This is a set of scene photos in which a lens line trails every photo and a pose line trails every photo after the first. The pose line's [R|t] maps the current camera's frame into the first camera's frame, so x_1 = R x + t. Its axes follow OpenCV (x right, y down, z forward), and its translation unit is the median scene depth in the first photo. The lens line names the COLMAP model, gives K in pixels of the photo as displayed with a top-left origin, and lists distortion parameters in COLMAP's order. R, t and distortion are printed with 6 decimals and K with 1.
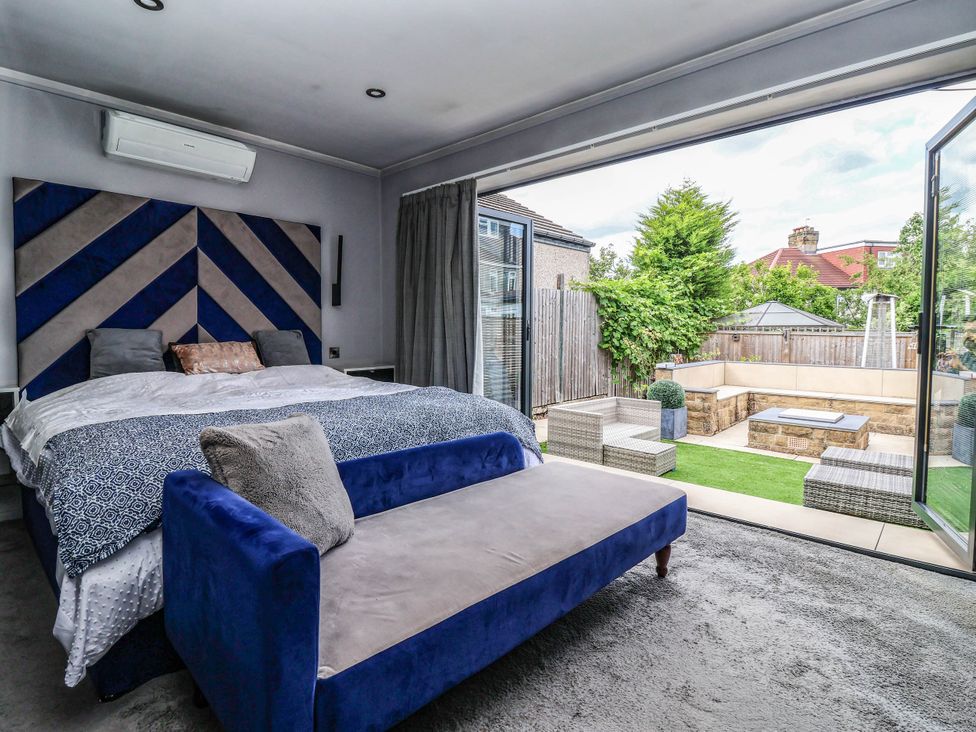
lens RADIAL K [[511.8, 0, 480.2], [0, 511.8, 353.3], [0, 0, 1]] dist [0.004865, -0.013787]
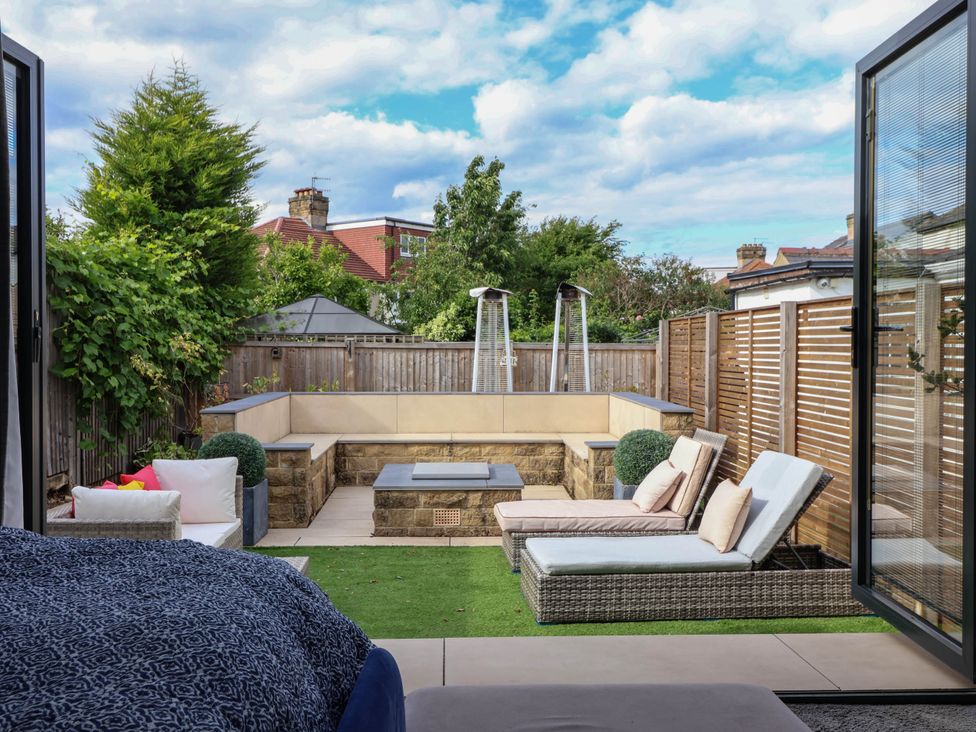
lens RADIAL K [[863.2, 0, 486.3], [0, 863.2, 355.9], [0, 0, 1]] dist [-0.004170, 0.008484]
pose [[0.699228, -0.013098, 0.714779, -0.060187], [0.034251, 0.999298, -0.015194, -0.003546], [-0.714078, 0.035106, 0.699185, 0.124854]]
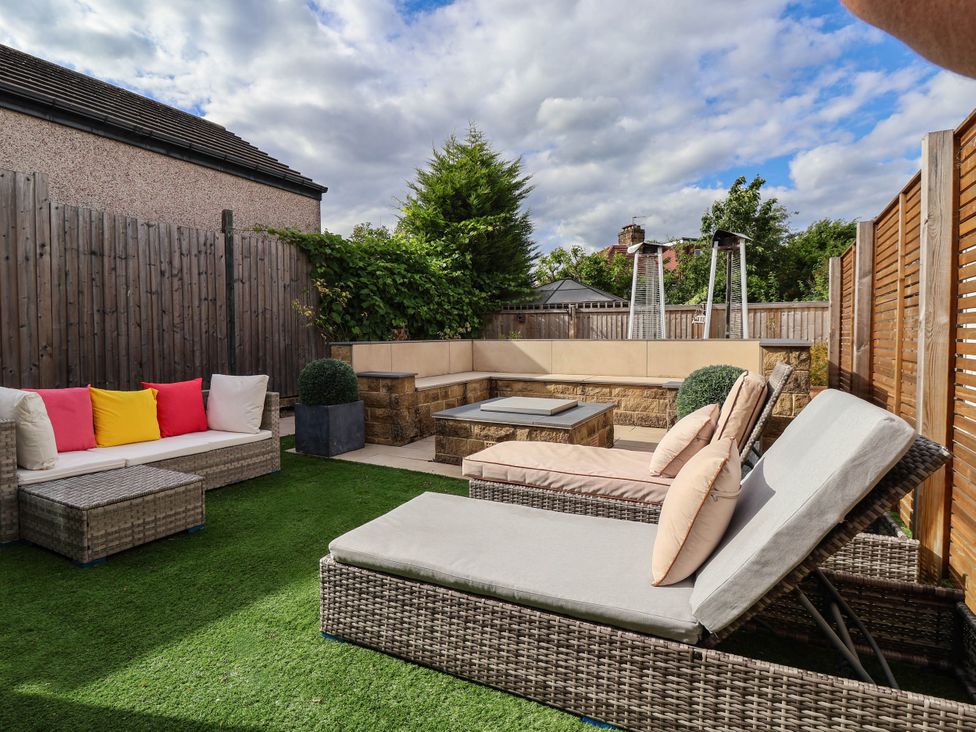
lens RADIAL K [[511.8, 0, 485.7], [0, 511.8, 357.7], [0, 0, 1]] dist [0.004865, -0.013787]
pose [[0.969036, -0.020924, 0.246033, 0.266458], [0.021667, 0.999765, -0.000314, 0.036496], [-0.245969, 0.005636, 0.969261, 0.236094]]
